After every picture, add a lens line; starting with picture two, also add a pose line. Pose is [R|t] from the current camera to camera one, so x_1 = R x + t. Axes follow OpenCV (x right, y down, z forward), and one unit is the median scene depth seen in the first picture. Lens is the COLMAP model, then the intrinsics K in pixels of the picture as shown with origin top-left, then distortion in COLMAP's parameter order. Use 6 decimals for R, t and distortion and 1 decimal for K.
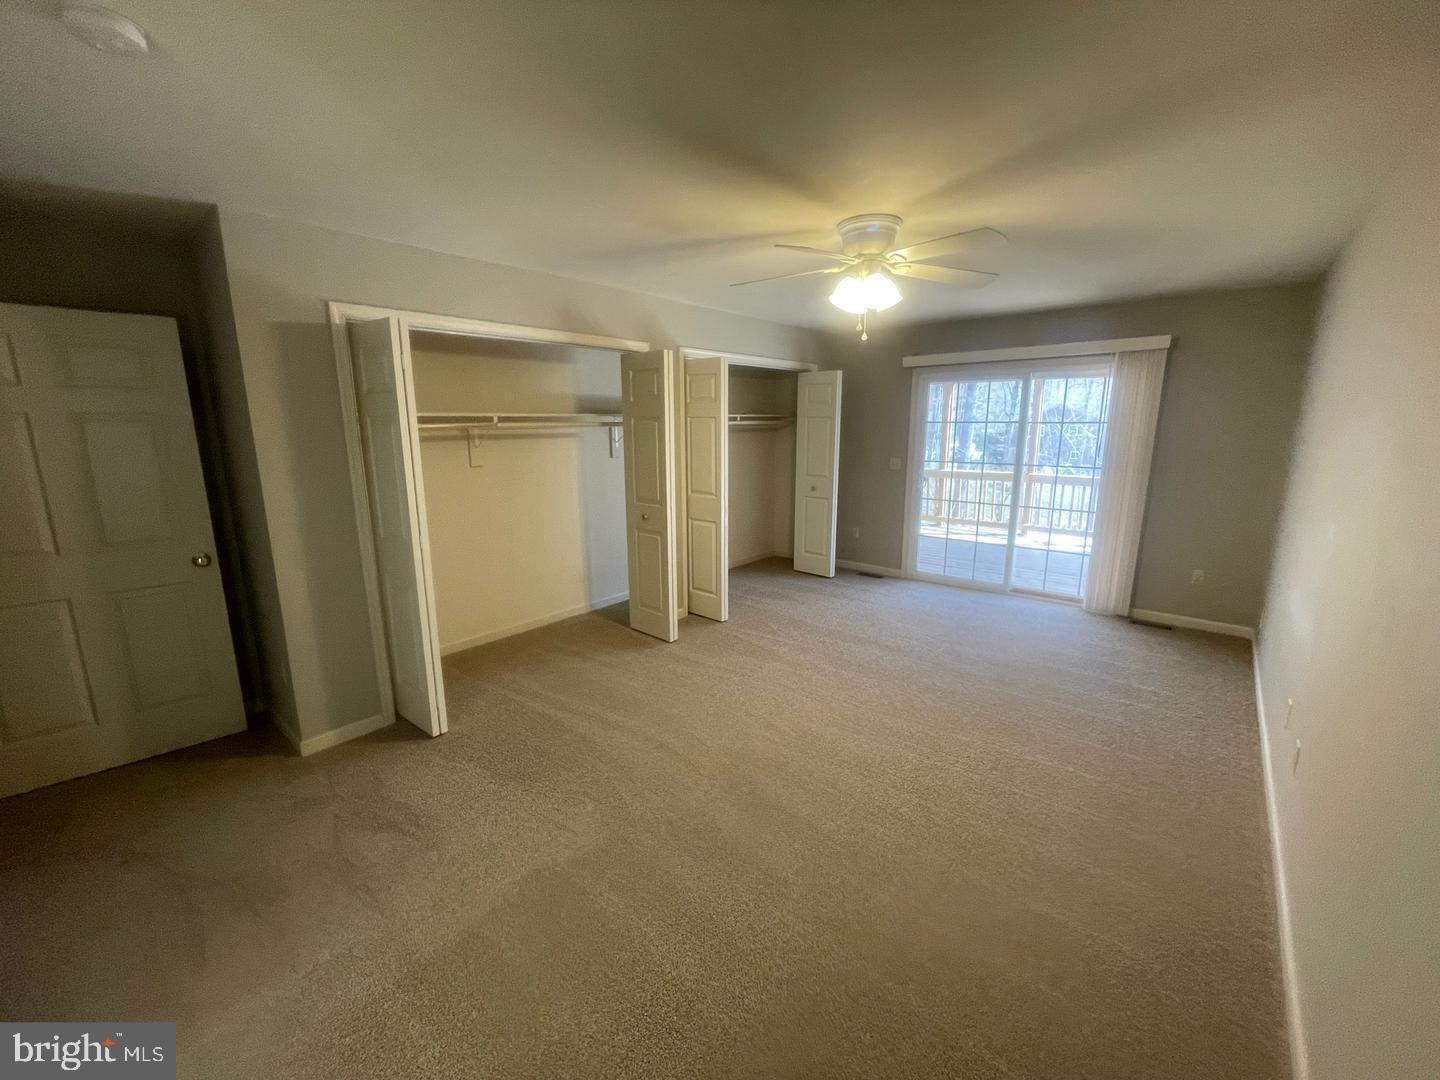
lens RADIAL K [[584.5, 0, 730.0], [0, 584.5, 542.0], [0, 0, 1]] dist [-0.002836, 0.000281]
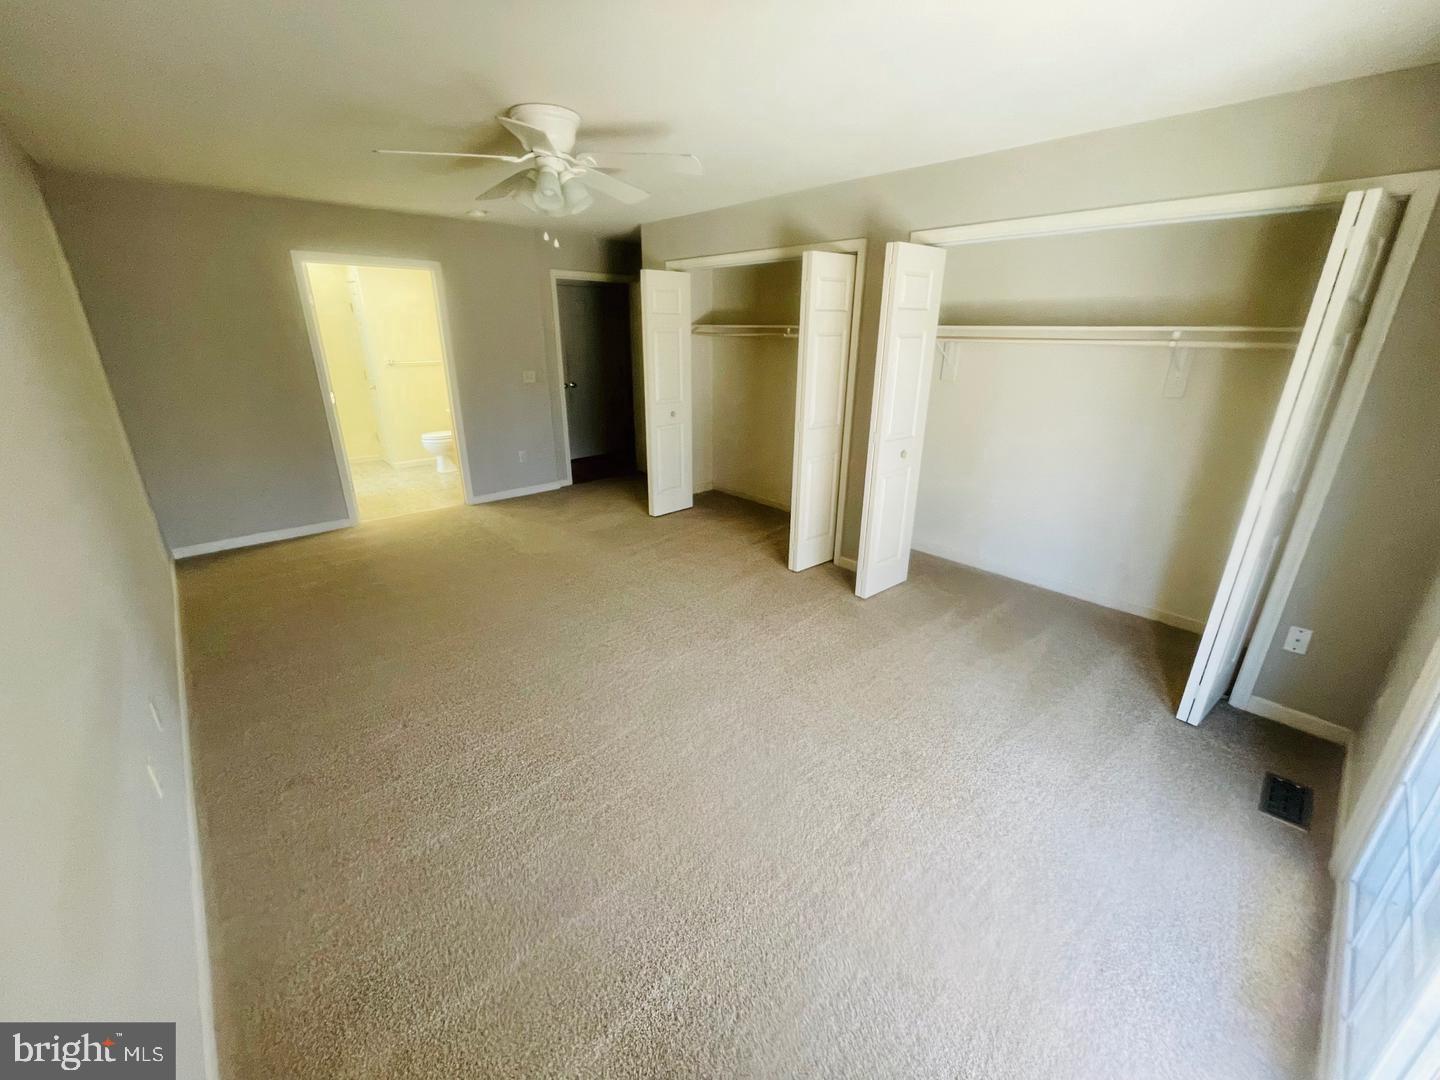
lens RADIAL K [[584.5, 0, 728.4], [0, 584.5, 537.3], [0, 0, 1]] dist [-0.002836, 0.000281]
pose [[-0.124834, 0.321938, -0.938495, 0.730345], [-0.224506, 0.912195, 0.342779, -0.169407], [0.966444, 0.253488, -0.041596, 0.847591]]
